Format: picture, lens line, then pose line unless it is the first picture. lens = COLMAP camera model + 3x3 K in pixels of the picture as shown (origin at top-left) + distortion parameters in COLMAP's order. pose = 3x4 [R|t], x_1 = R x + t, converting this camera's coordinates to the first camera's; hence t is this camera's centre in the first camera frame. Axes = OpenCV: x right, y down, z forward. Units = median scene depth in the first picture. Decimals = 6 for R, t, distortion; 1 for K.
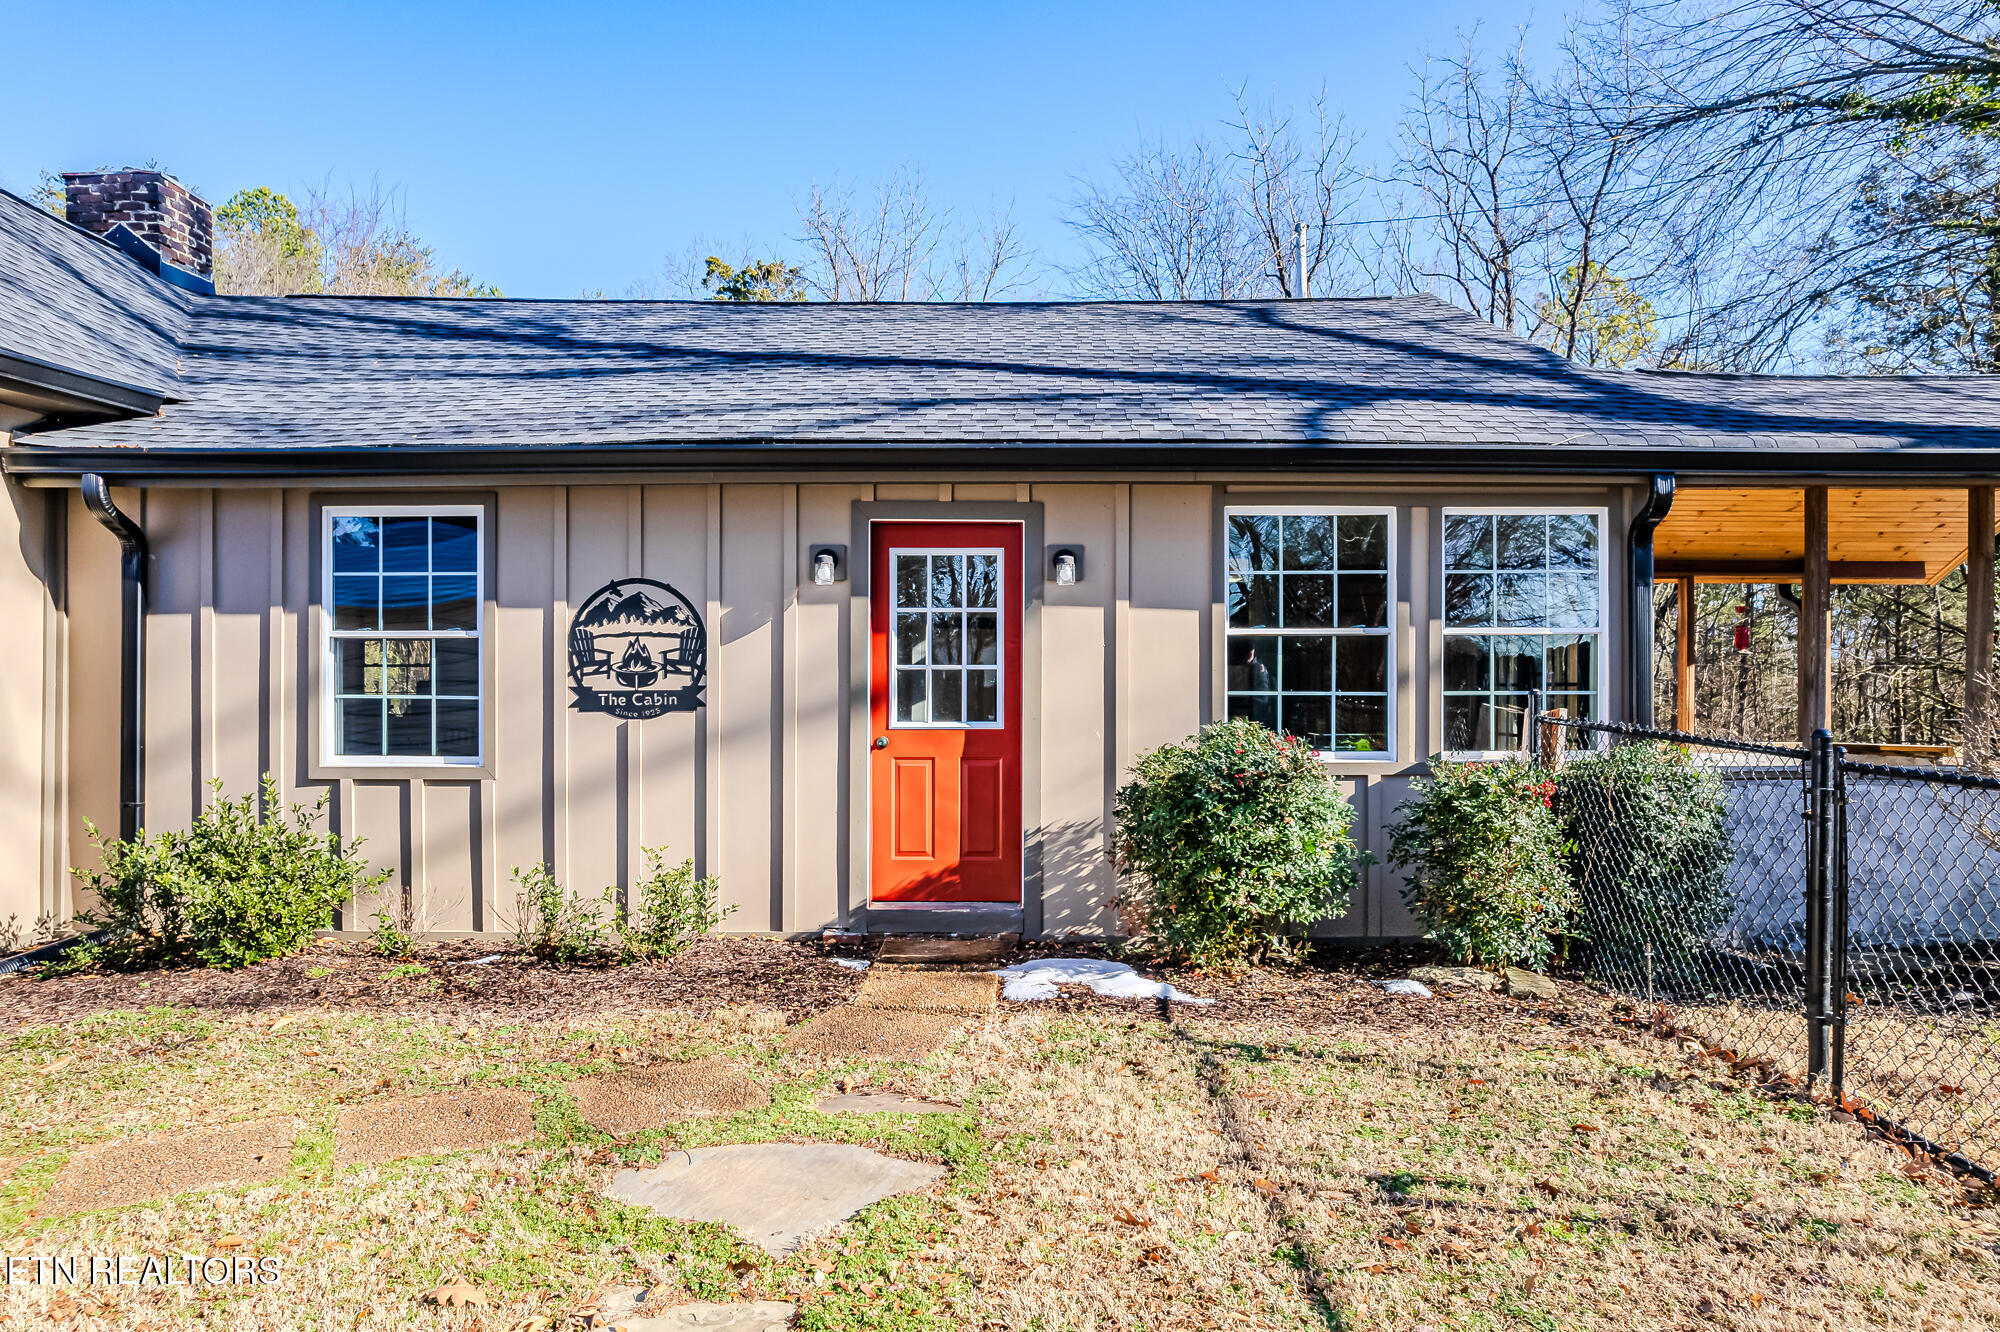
lens RADIAL K [[1279.4, 0, 932.8], [0, 1279.4, 669.3], [0, 0, 1]] dist [0.001110, -0.000532]
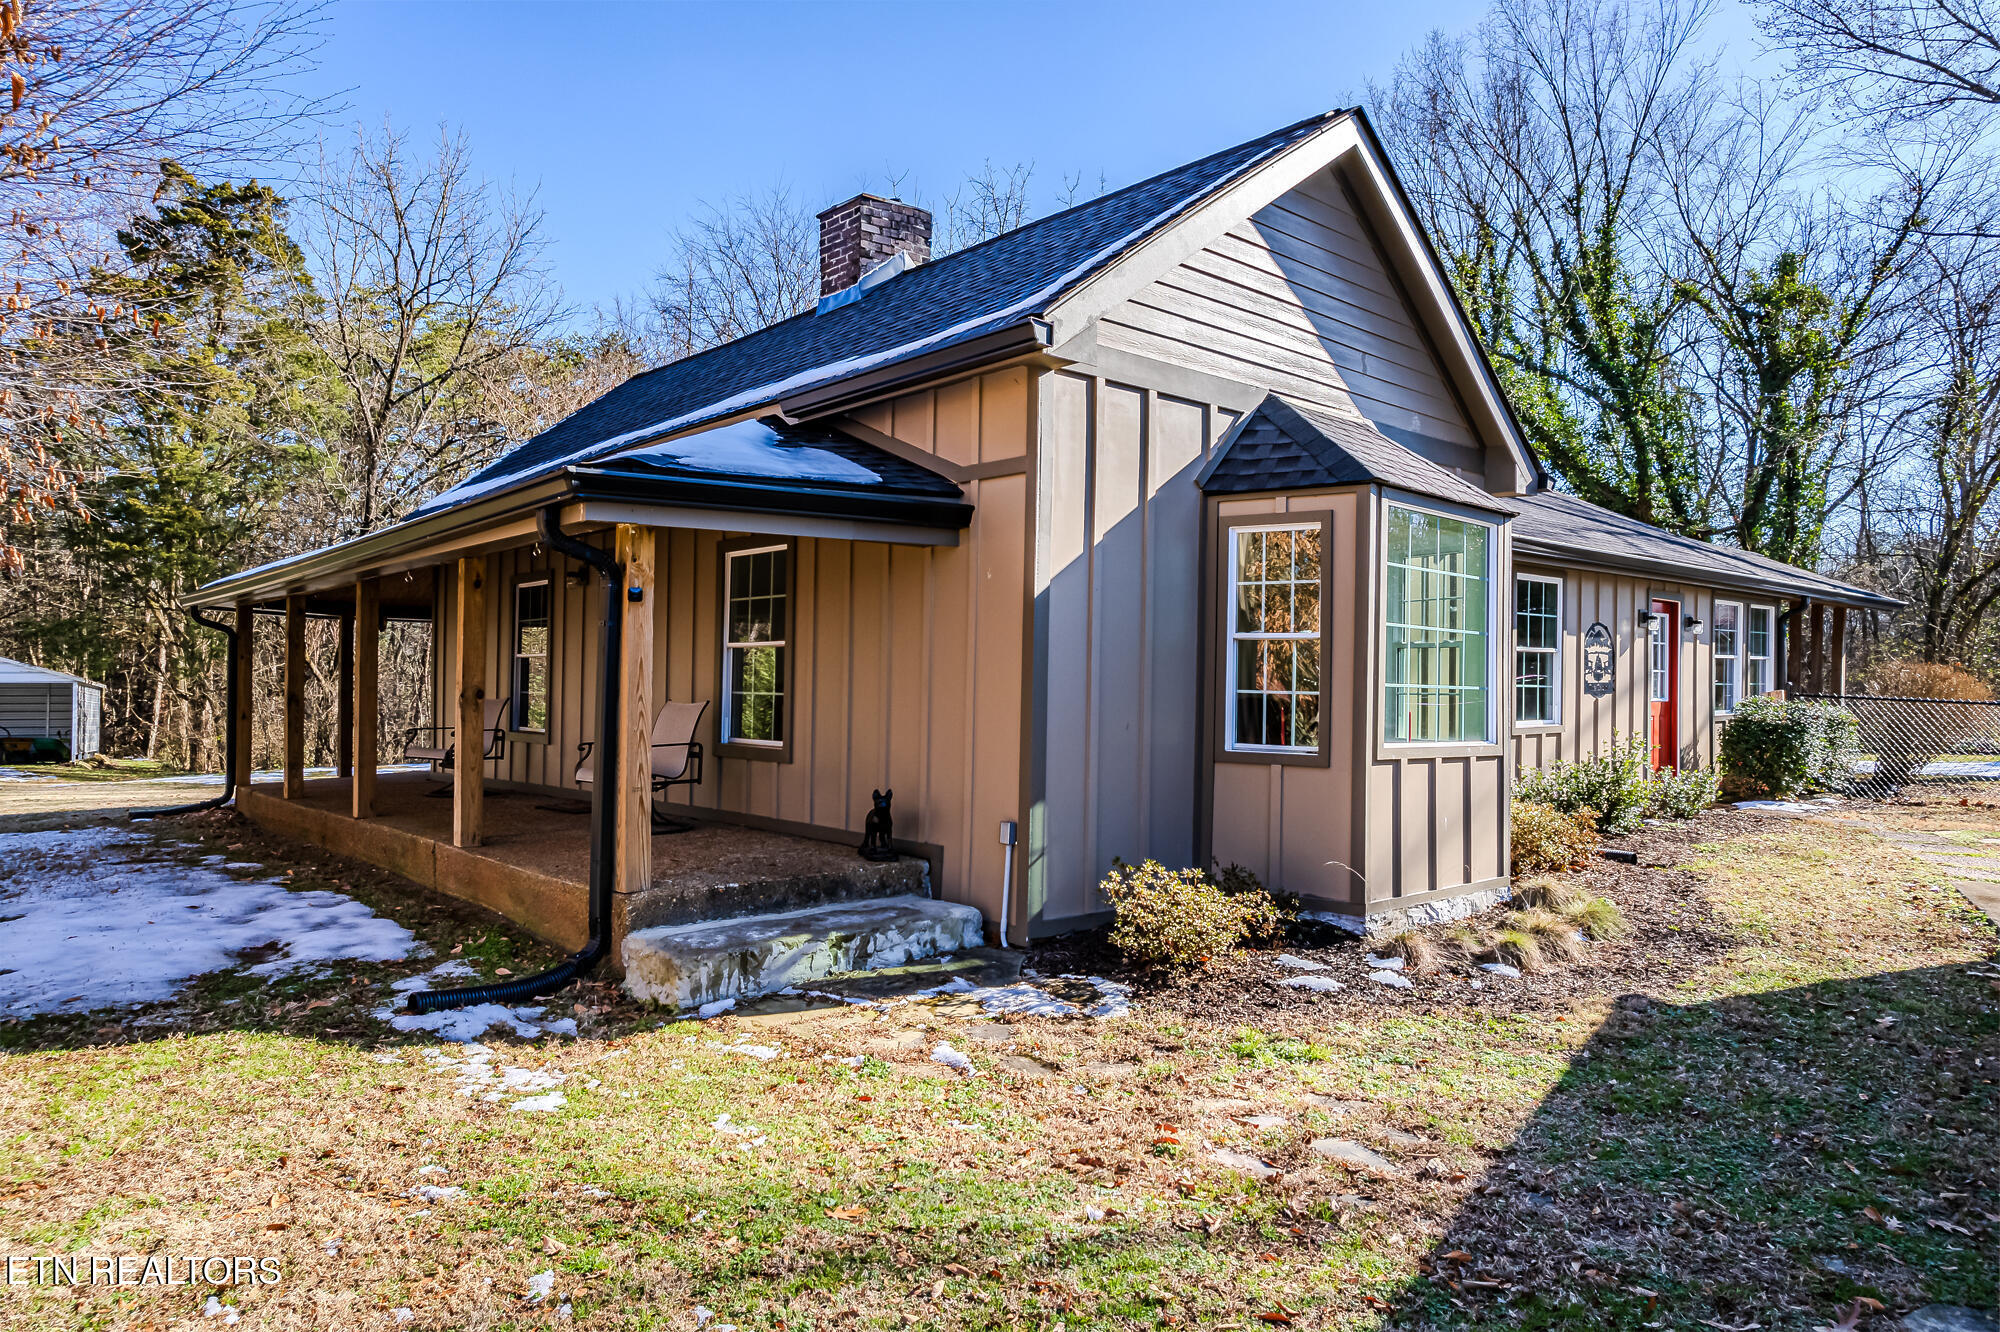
lens RADIAL K [[1272.4, 0, 1006.9], [0, 1272.4, 680.9], [0, 0, 1]] dist [-0.064457, 0.052828]
pose [[0.733919, 0.005273, 0.679216, -2.098150], [-0.002160, 0.999983, -0.005429, 0.025443], [-0.679233, 0.002517, 0.733918, 0.231127]]
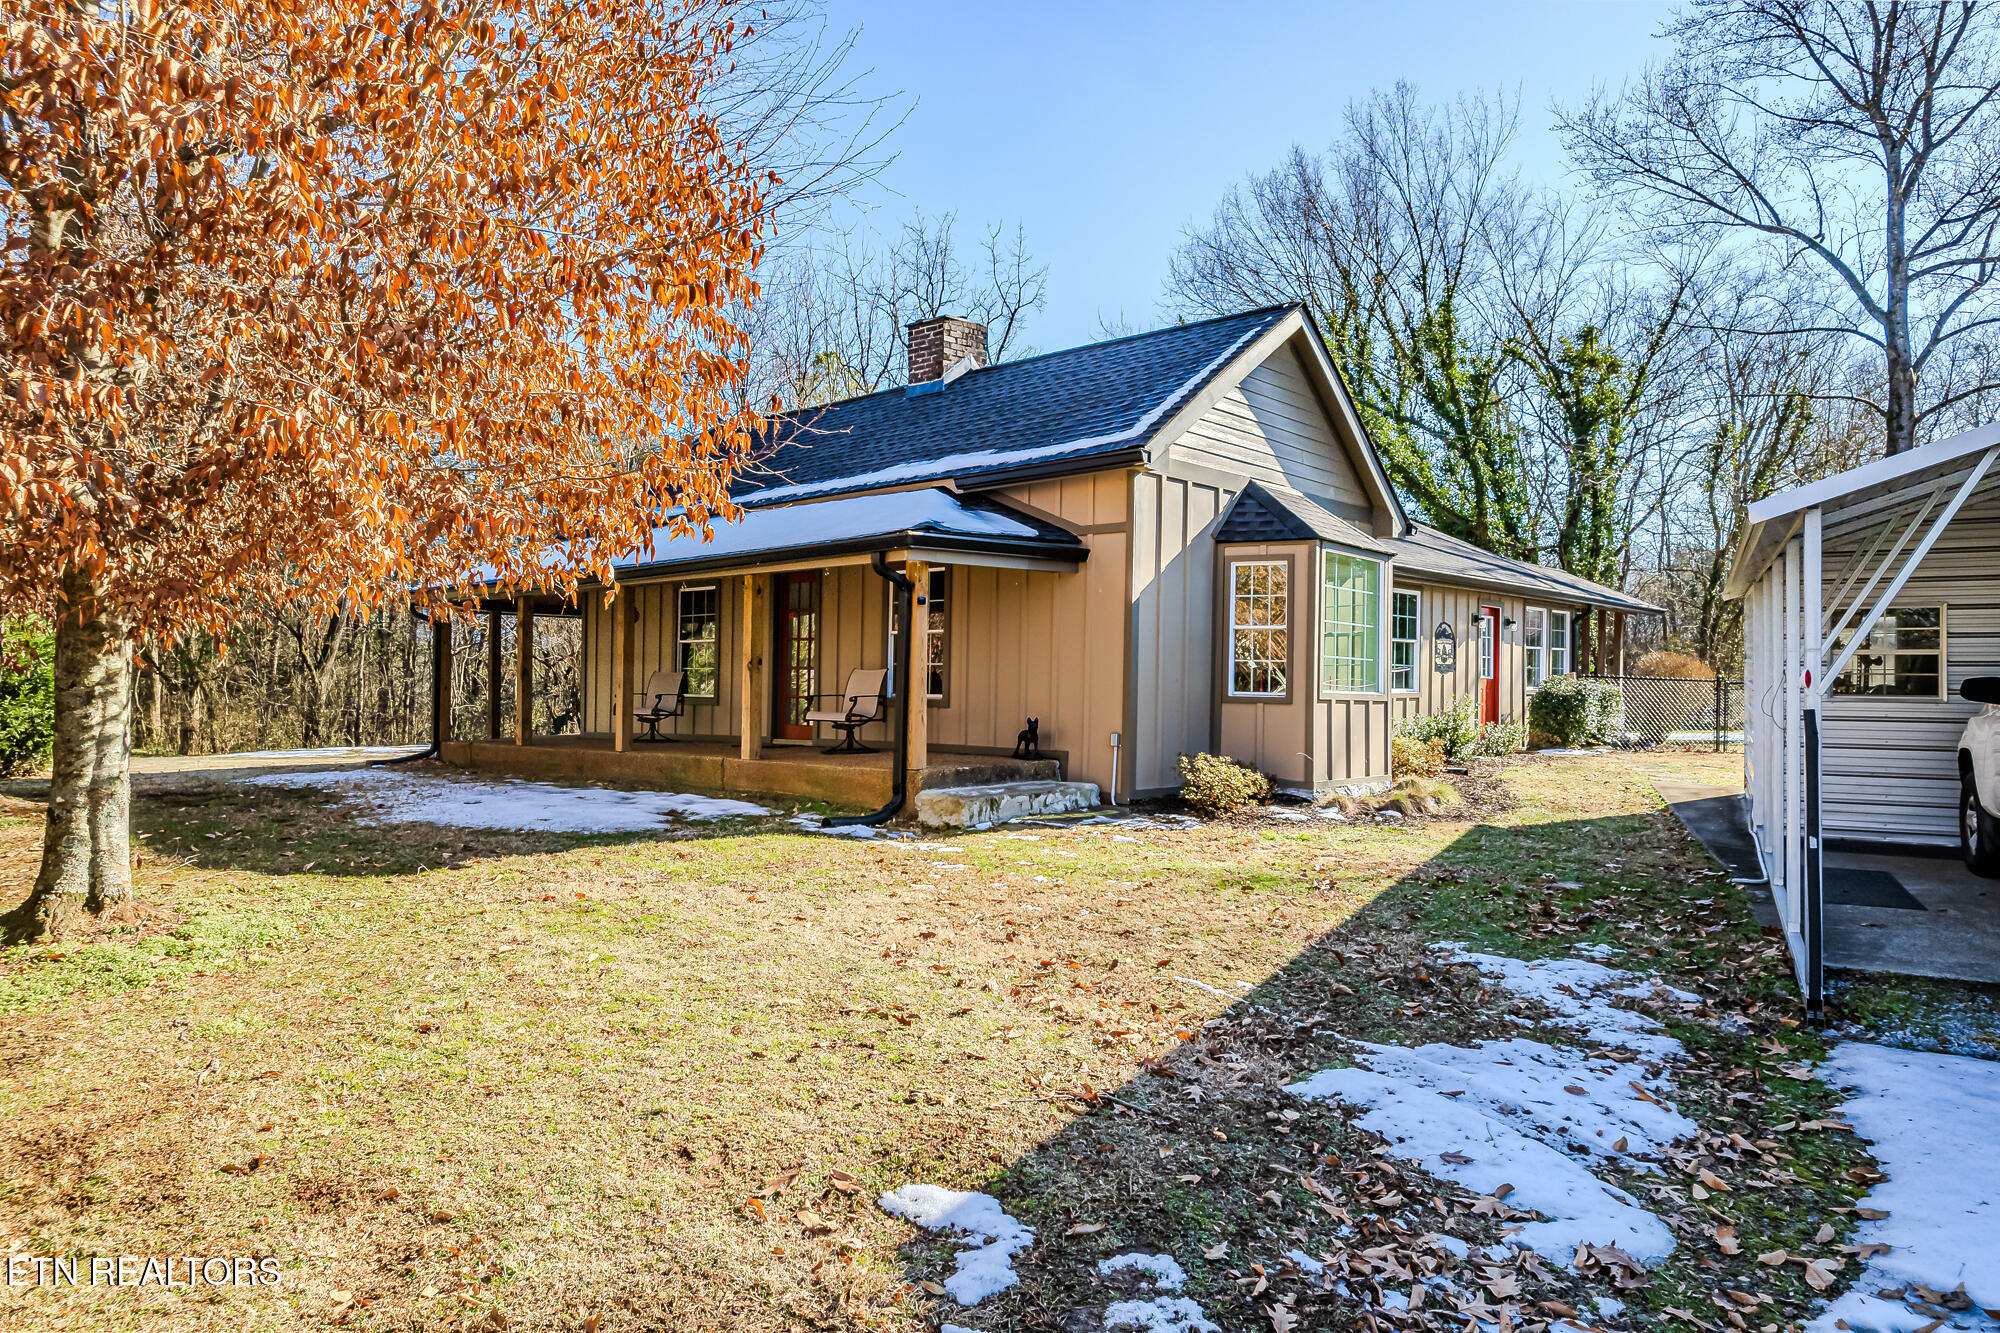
lens RADIAL K [[1285.5, 0, 1009.4], [0, 1285.5, 655.1], [0, 0, 1]] dist [-0.071687, 0.056422]
pose [[0.655457, 0.022094, 0.754909, -2.823251], [-0.001999, 0.999619, -0.027521, 0.072571], [-0.755230, 0.016529, 0.655251, -0.067946]]
